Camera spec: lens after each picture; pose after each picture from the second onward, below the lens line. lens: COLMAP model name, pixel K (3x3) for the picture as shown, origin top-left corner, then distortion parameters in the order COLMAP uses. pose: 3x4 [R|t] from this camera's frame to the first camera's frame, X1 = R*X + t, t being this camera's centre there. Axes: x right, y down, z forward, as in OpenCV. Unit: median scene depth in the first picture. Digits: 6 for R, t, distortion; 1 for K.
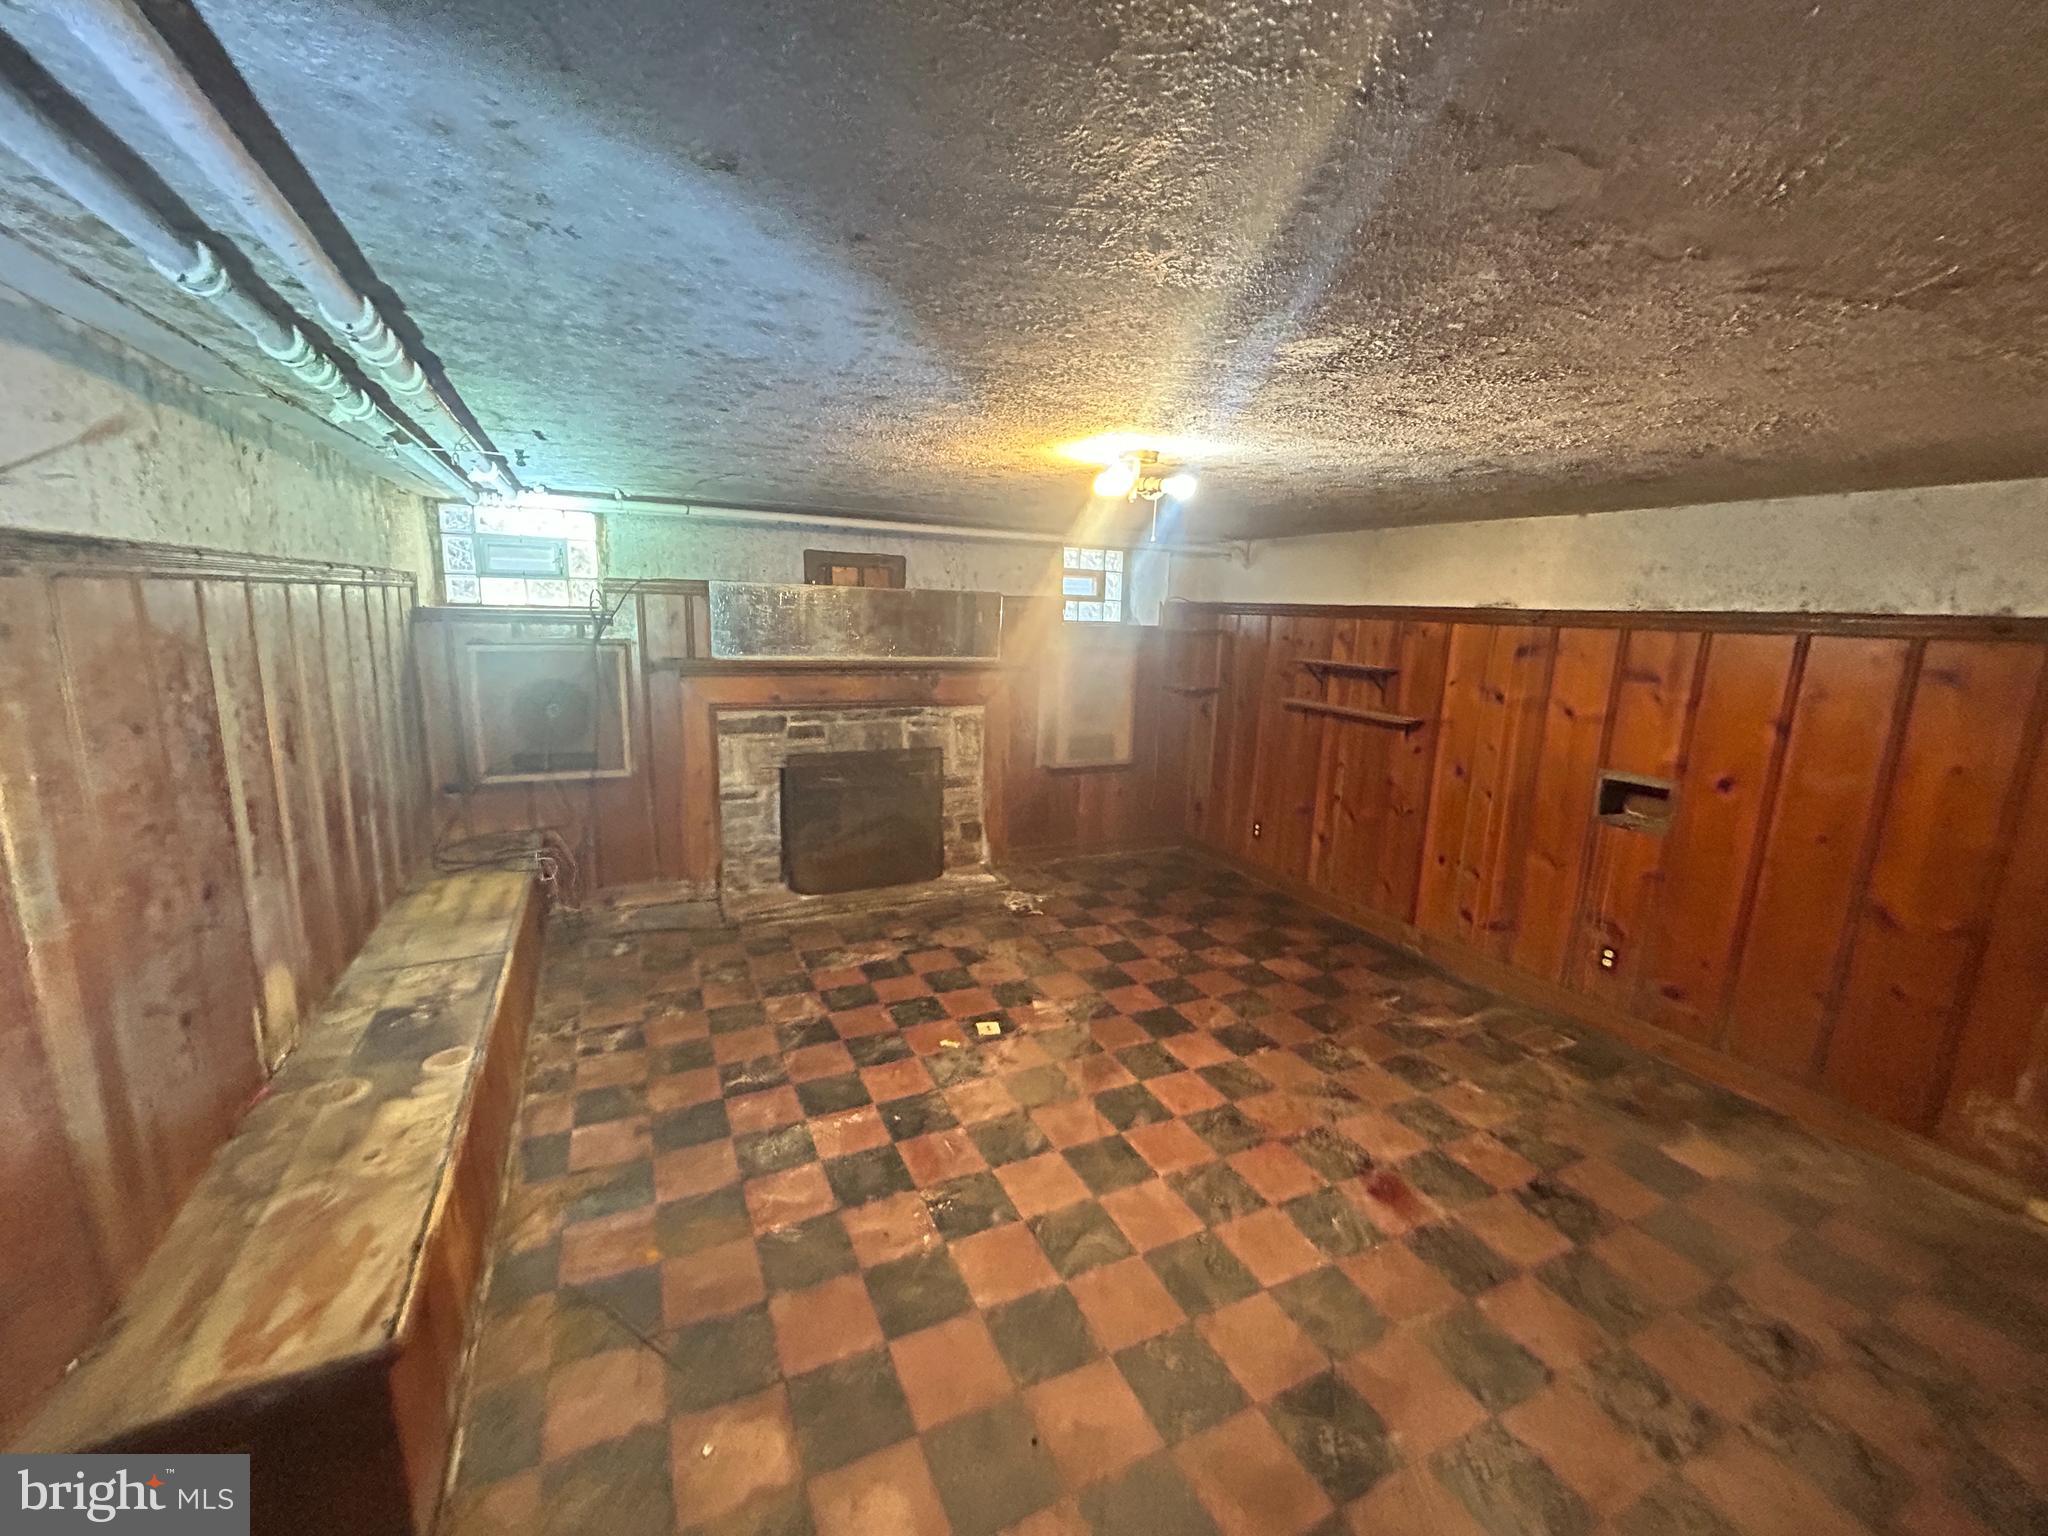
lens RADIAL K [[823.9, 0, 1022.8], [0, 823.9, 763.5], [0, 0, 1]] dist [-0.000529, 0.000775]
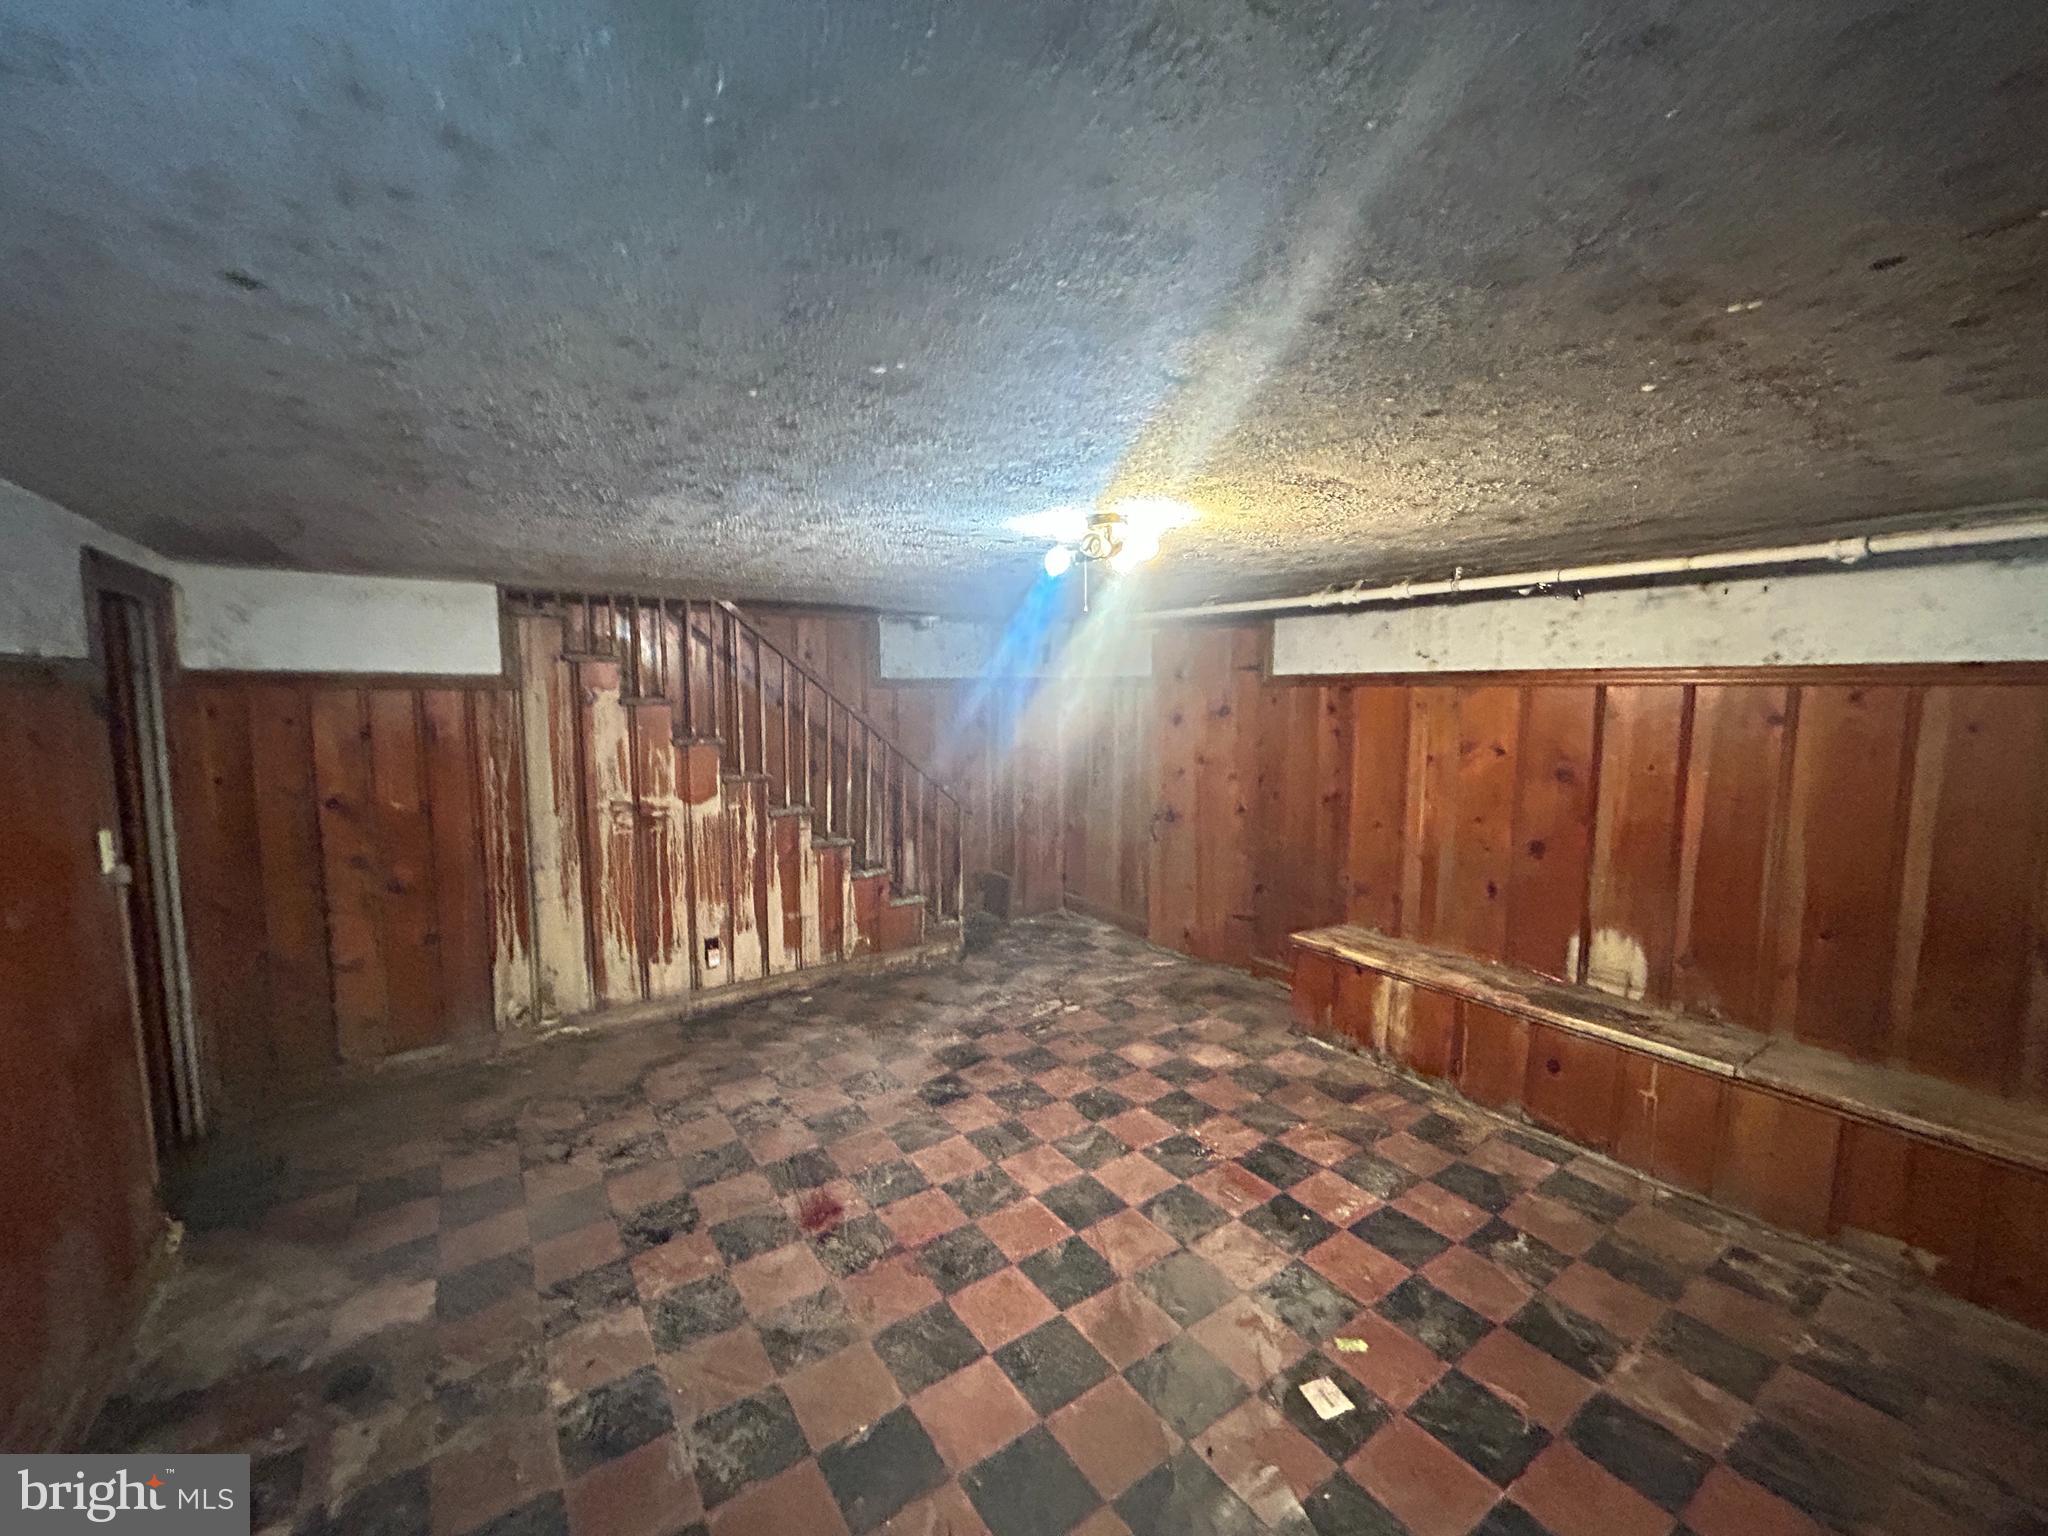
lens RADIAL K [[823.9, 0, 1022.2], [0, 823.9, 765.3], [0, 0, 1]] dist [-0.000529, 0.000775]
pose [[-0.987302, -0.017529, -0.157882, 0.343886], [-0.060758, 0.959990, 0.273365, -0.324373], [0.146774, 0.279486, -0.948865, 1.769421]]
